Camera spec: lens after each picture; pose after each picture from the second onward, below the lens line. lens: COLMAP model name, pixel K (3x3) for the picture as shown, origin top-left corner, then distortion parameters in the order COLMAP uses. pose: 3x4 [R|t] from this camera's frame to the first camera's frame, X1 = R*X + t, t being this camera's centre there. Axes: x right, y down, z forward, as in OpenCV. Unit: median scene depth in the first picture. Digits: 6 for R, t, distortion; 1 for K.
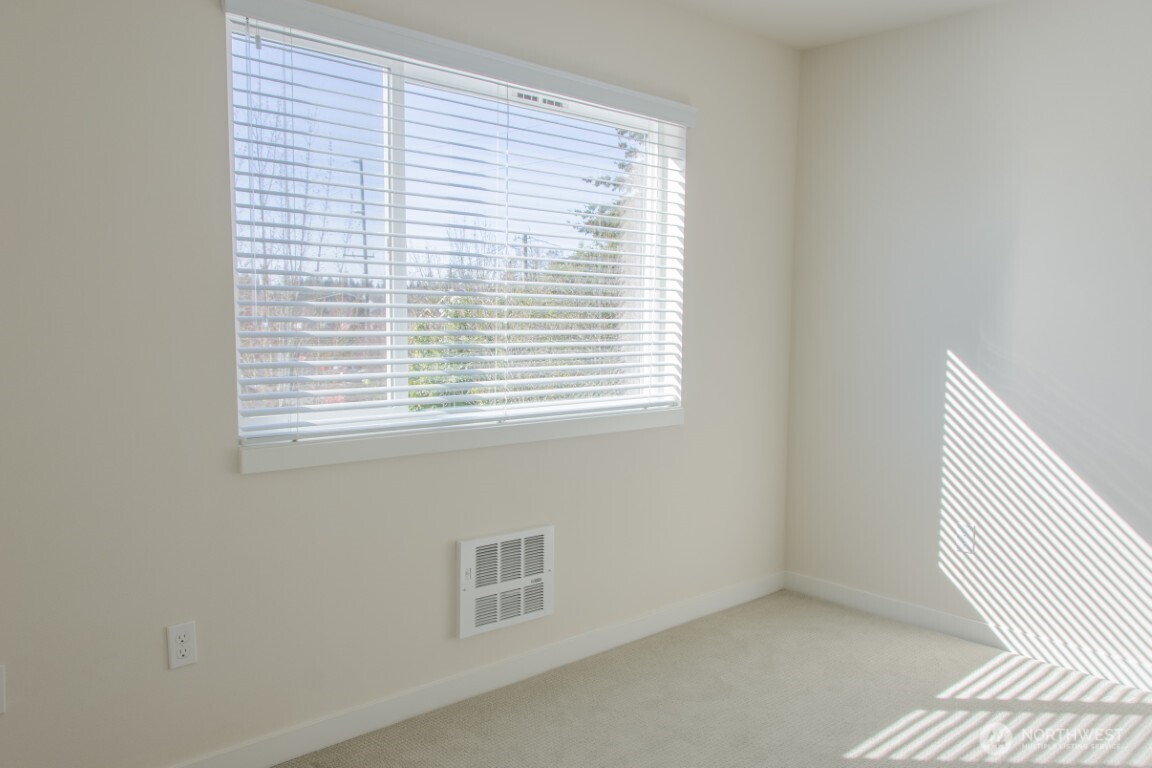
lens RADIAL K [[883.8, 0, 574.9], [0, 883.8, 395.8], [0, 0, 1]] dist [0.028415, -0.007316]
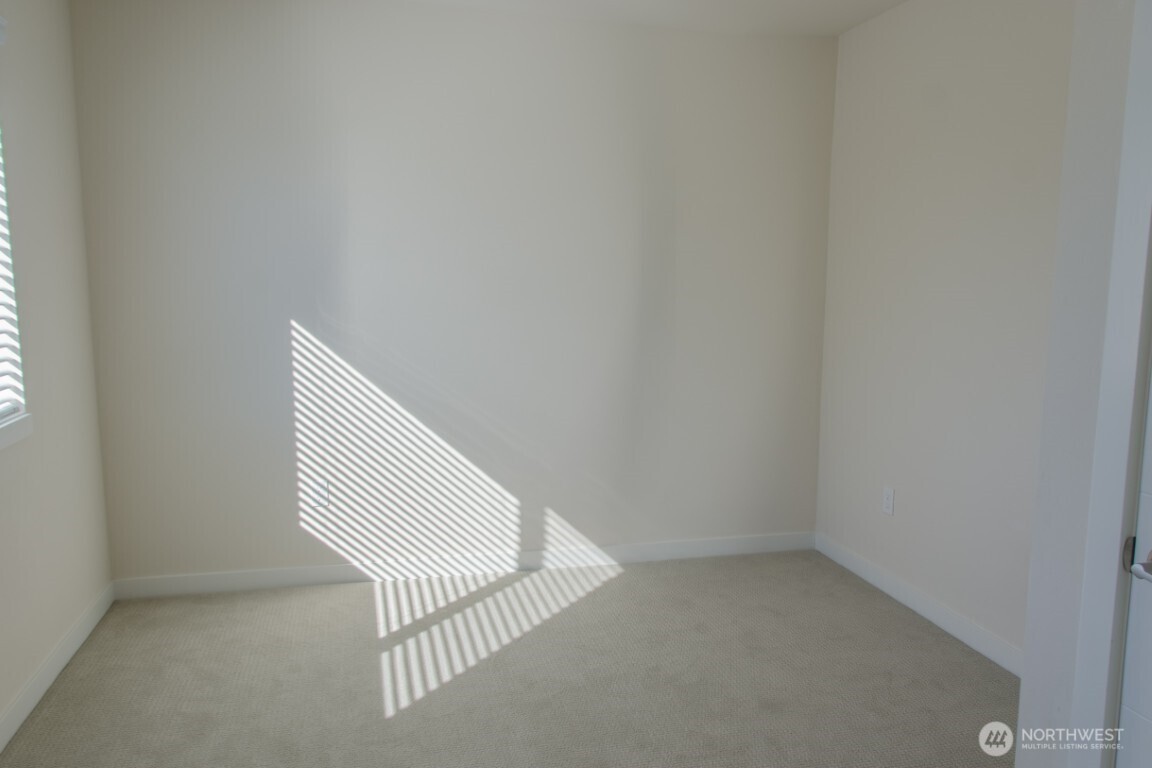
lens RADIAL K [[883.8, 0, 574.9], [0, 883.8, 395.8], [0, 0, 1]] dist [0.028415, -0.007316]
pose [[0.481612, -0.132952, 0.866241, -0.330604], [0.072841, 0.991078, 0.111614, -0.055270], [-0.873352, 0.009343, 0.487000, 0.206562]]
